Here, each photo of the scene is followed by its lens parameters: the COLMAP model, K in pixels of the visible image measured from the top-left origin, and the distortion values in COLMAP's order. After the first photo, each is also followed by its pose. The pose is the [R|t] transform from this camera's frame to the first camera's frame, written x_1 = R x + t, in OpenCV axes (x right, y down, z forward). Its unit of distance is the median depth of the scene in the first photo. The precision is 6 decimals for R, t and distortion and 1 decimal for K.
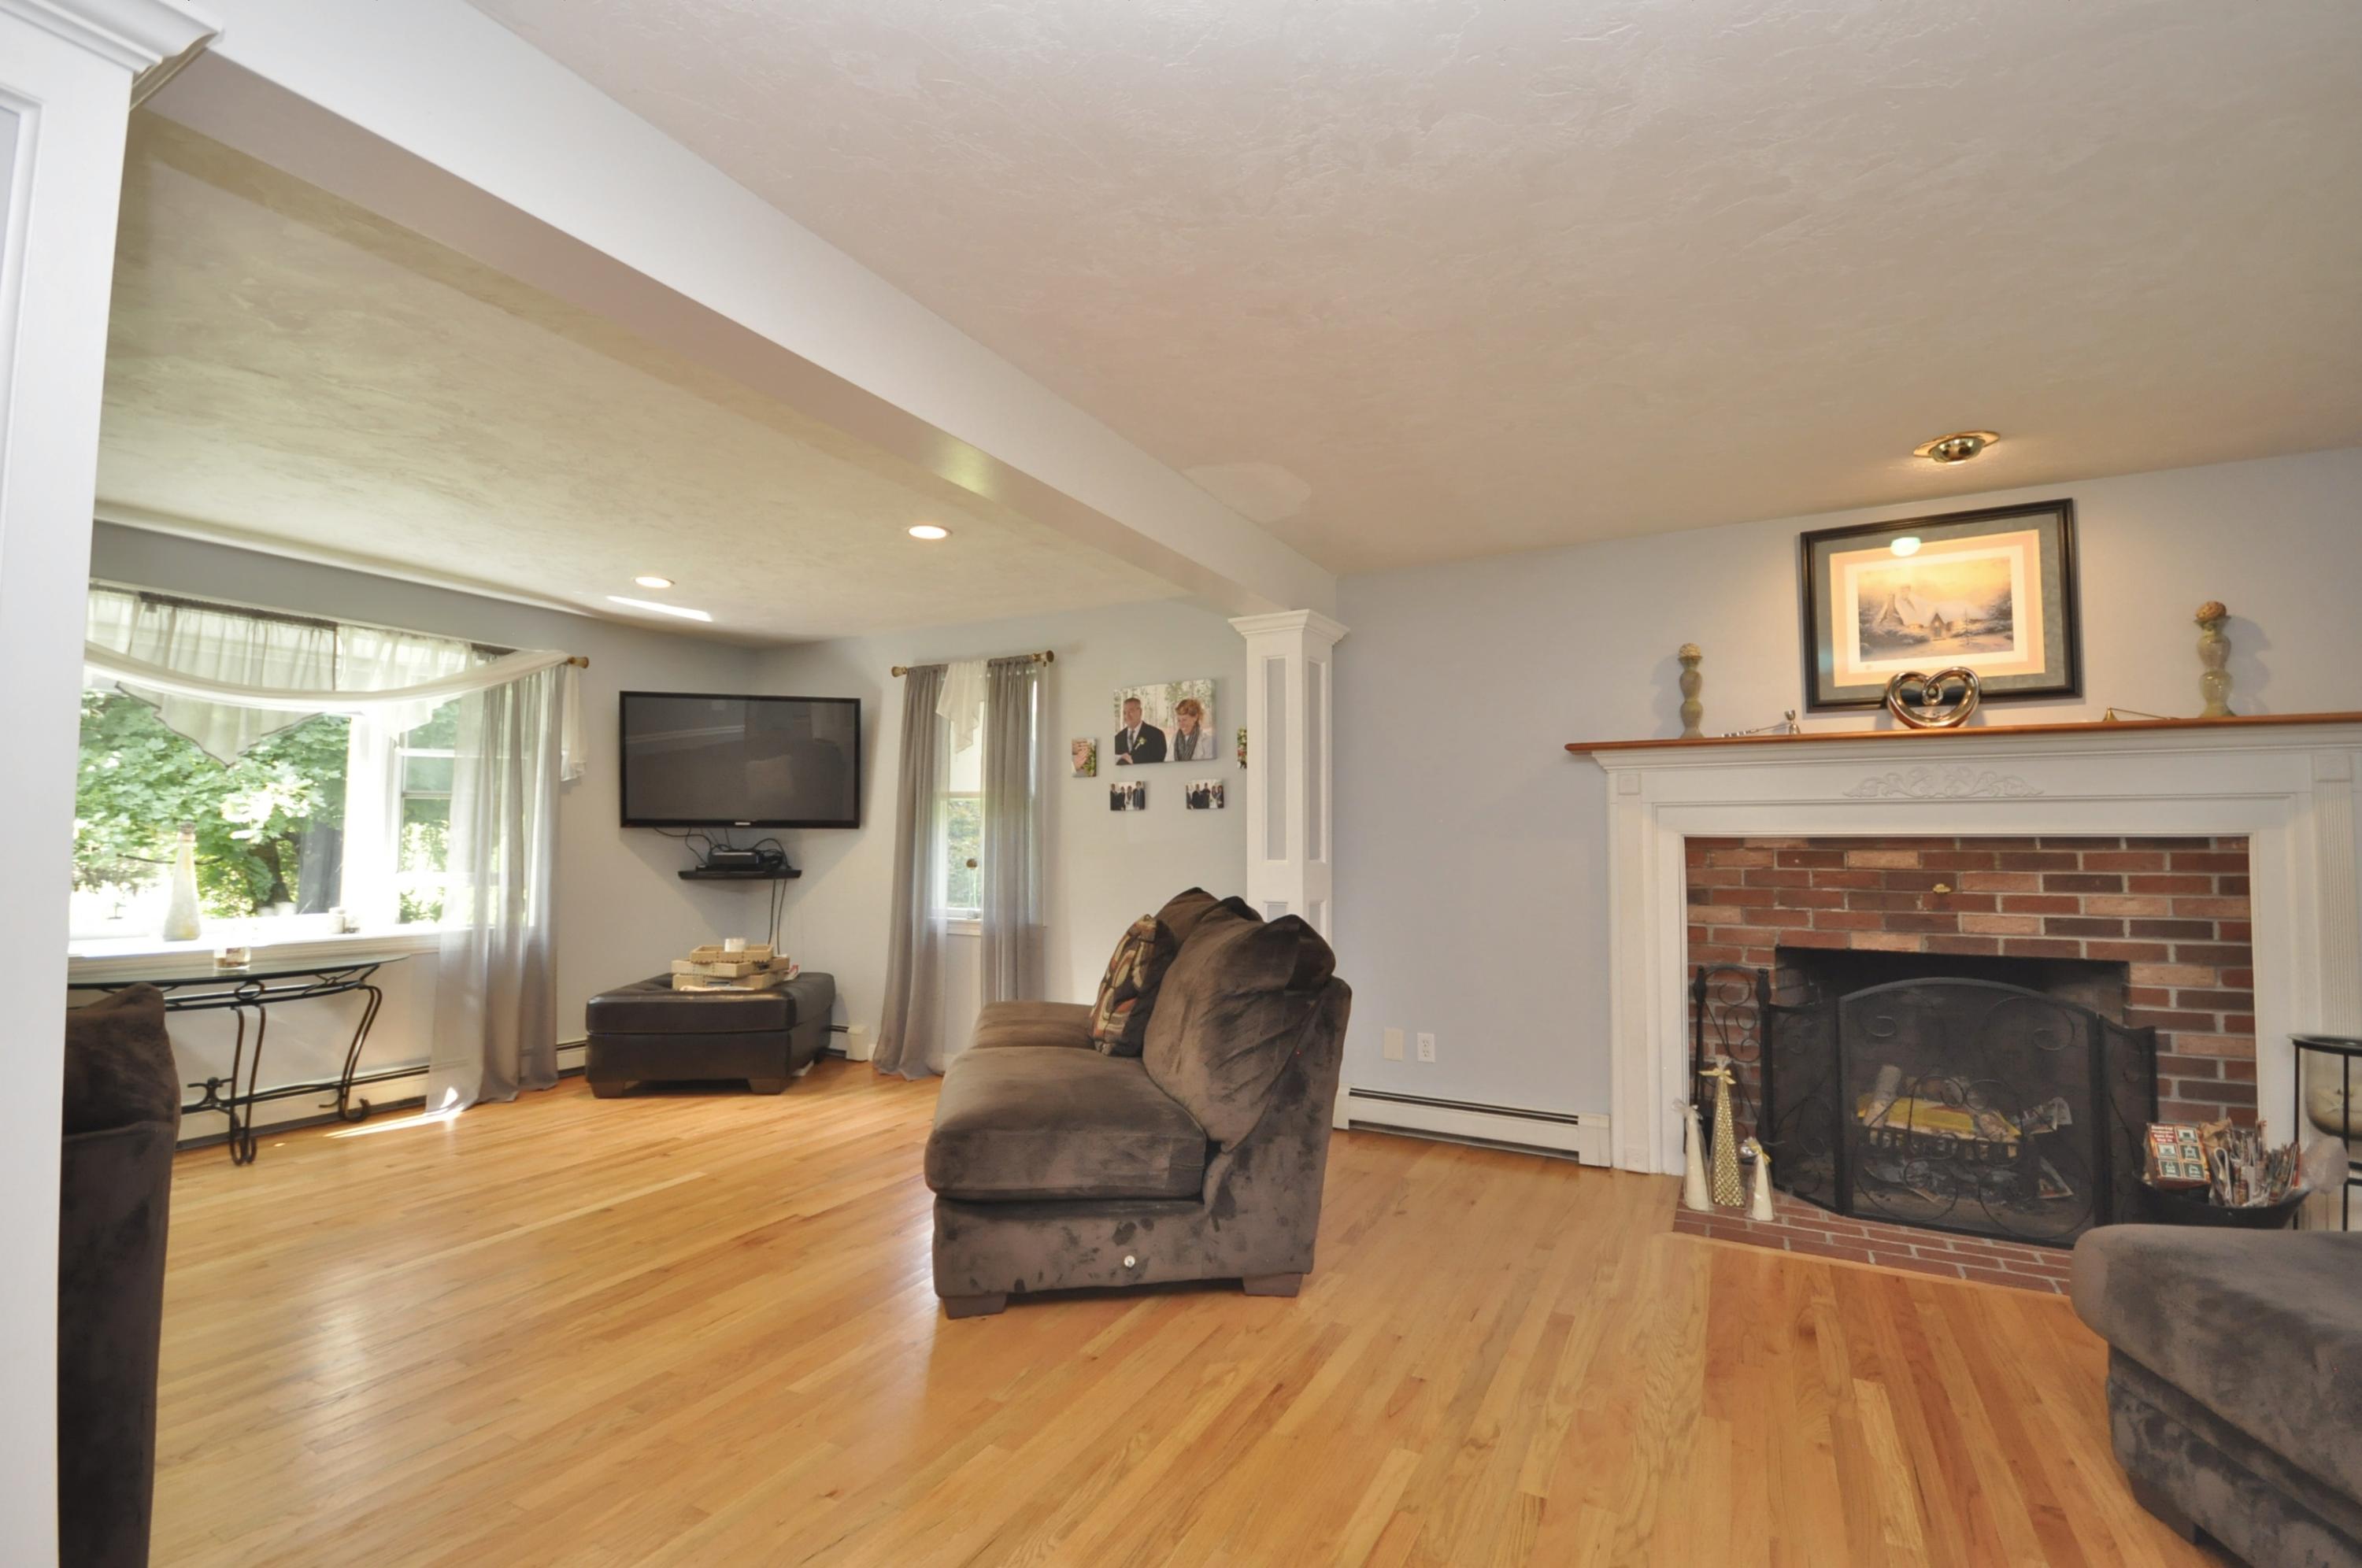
lens RADIAL K [[1043.1, 0, 1178.7], [0, 1043.1, 793.2], [0, 0, 1]] dist [-0.001310, -0.002171]
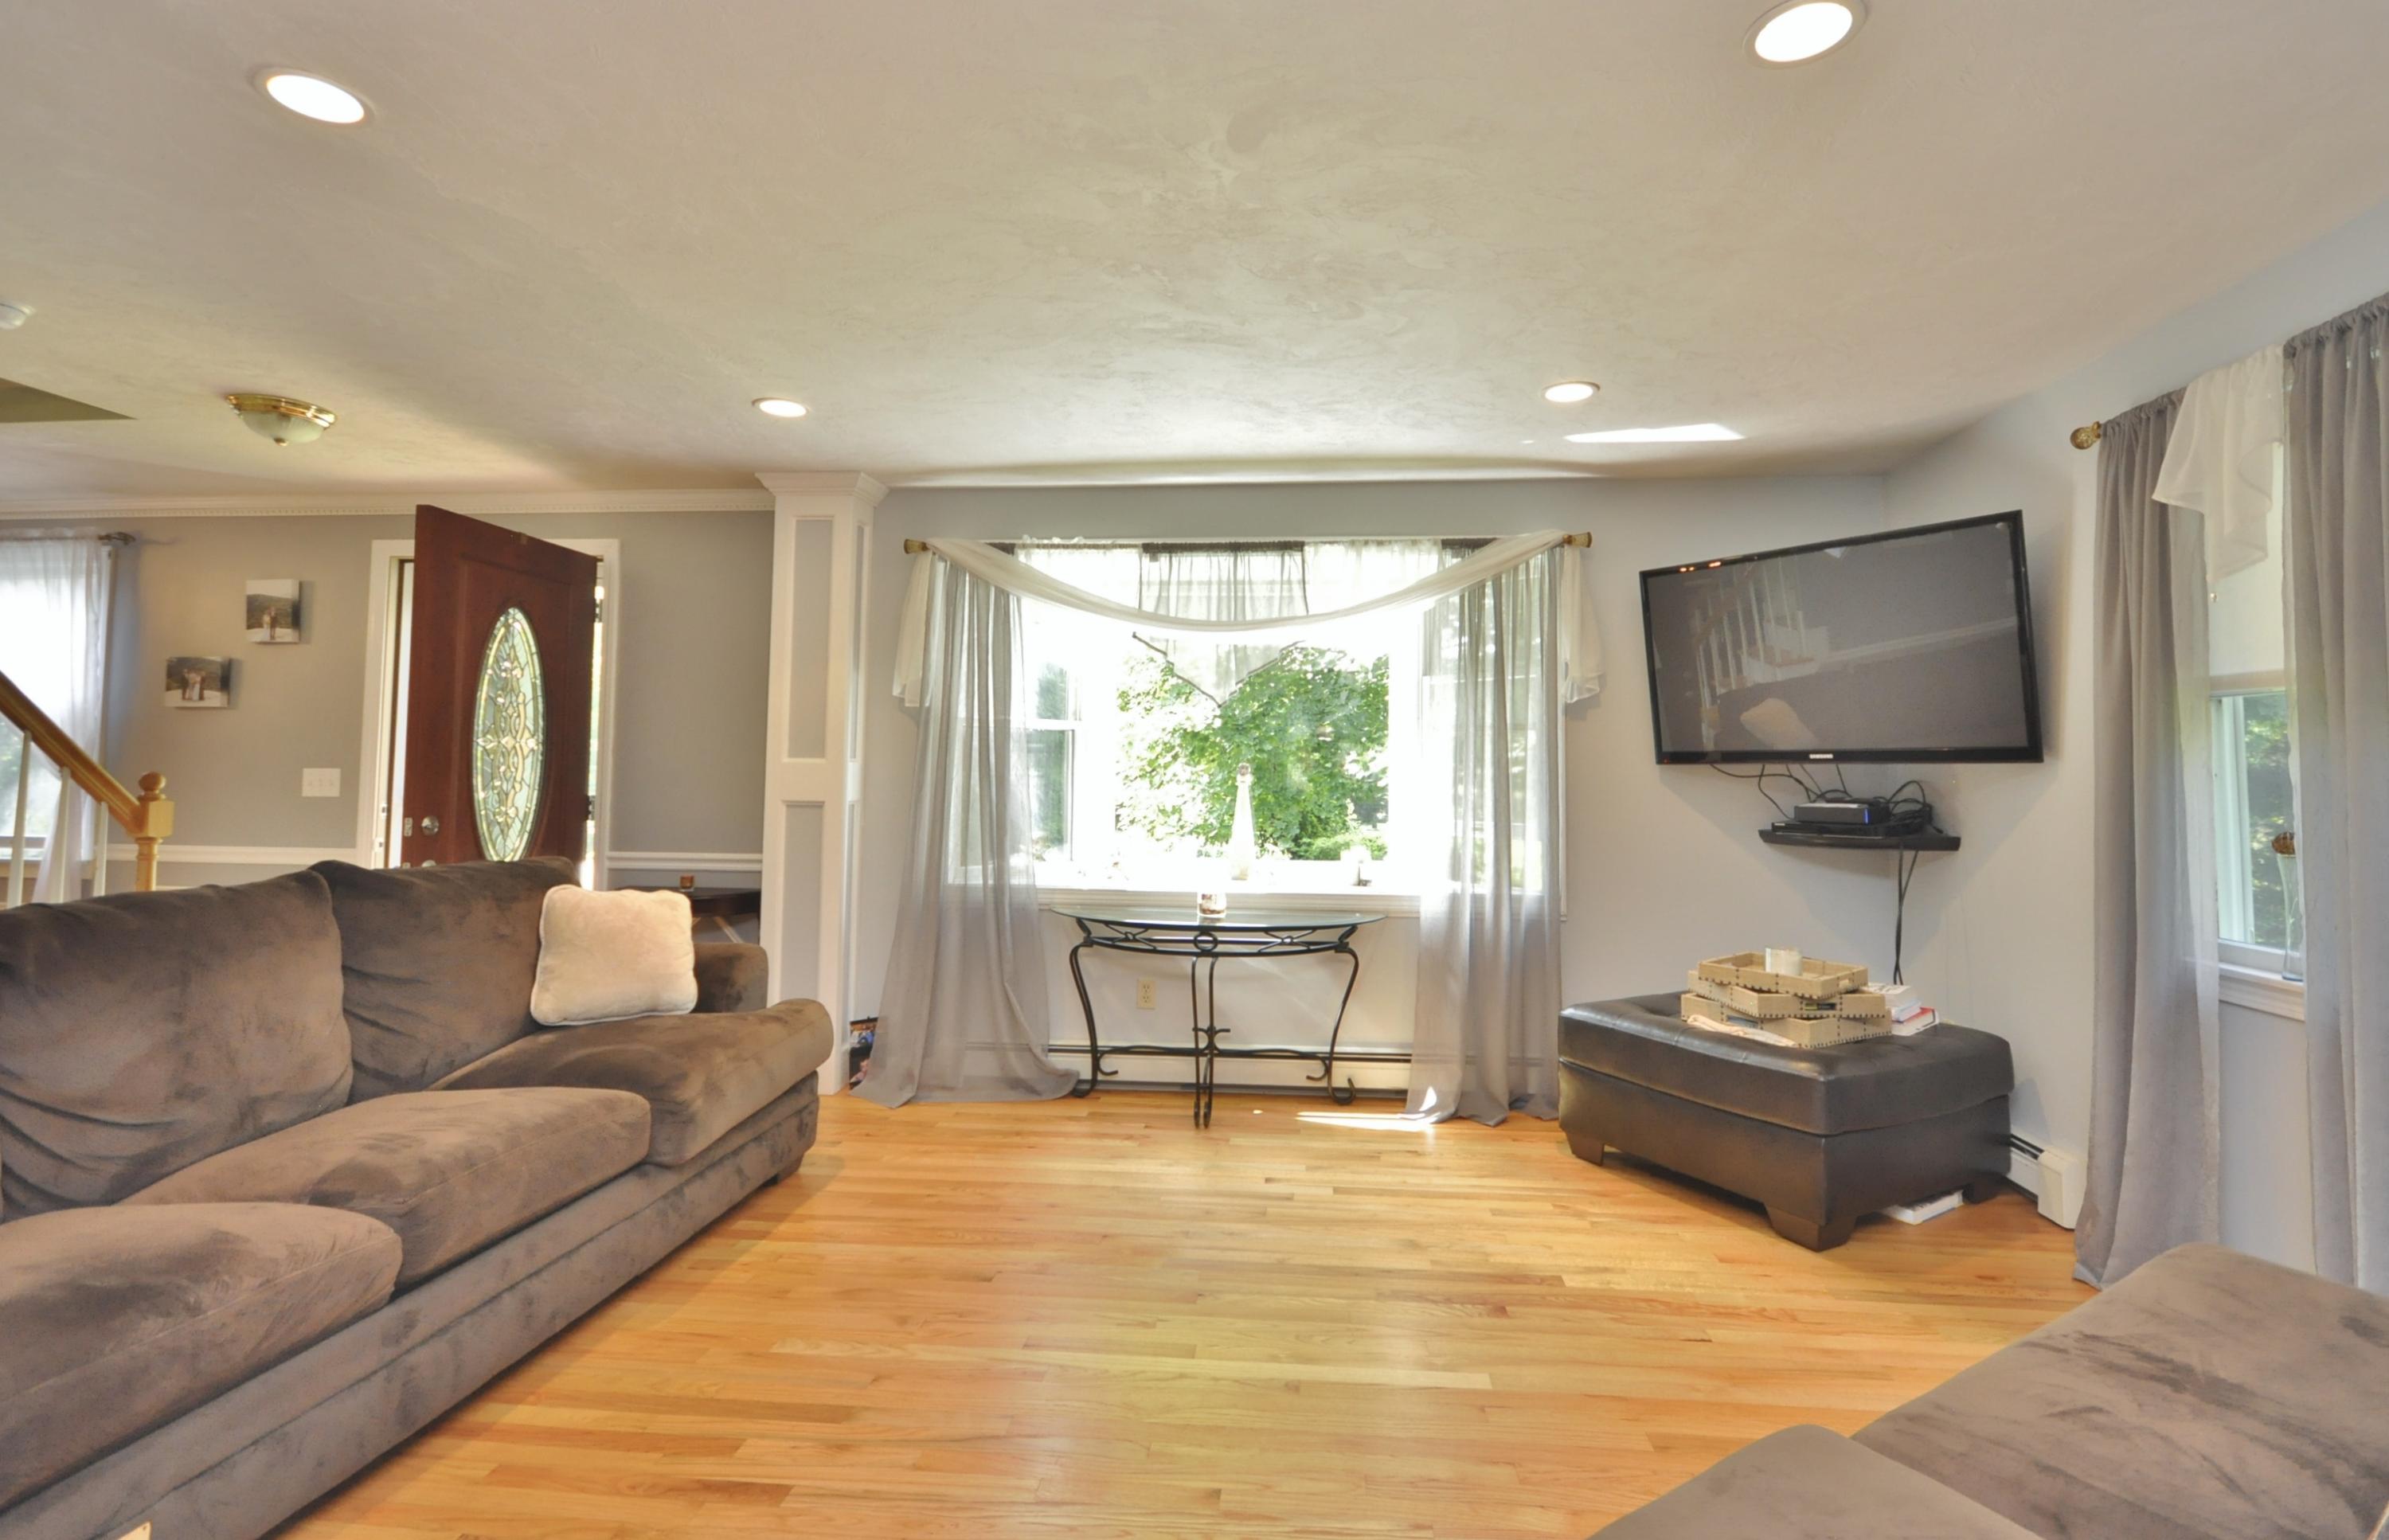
lens RADIAL K [[1118.1, 0, 1199.1], [0, 1118.1, 703.6], [0, 0, 1]] dist [-0.005978, -0.001456]
pose [[0.397365, -0.058582, -0.915789, 0.038861], [0.038510, 0.998146, -0.047140, 0.018160], [0.916852, -0.016536, 0.398884, 0.481642]]
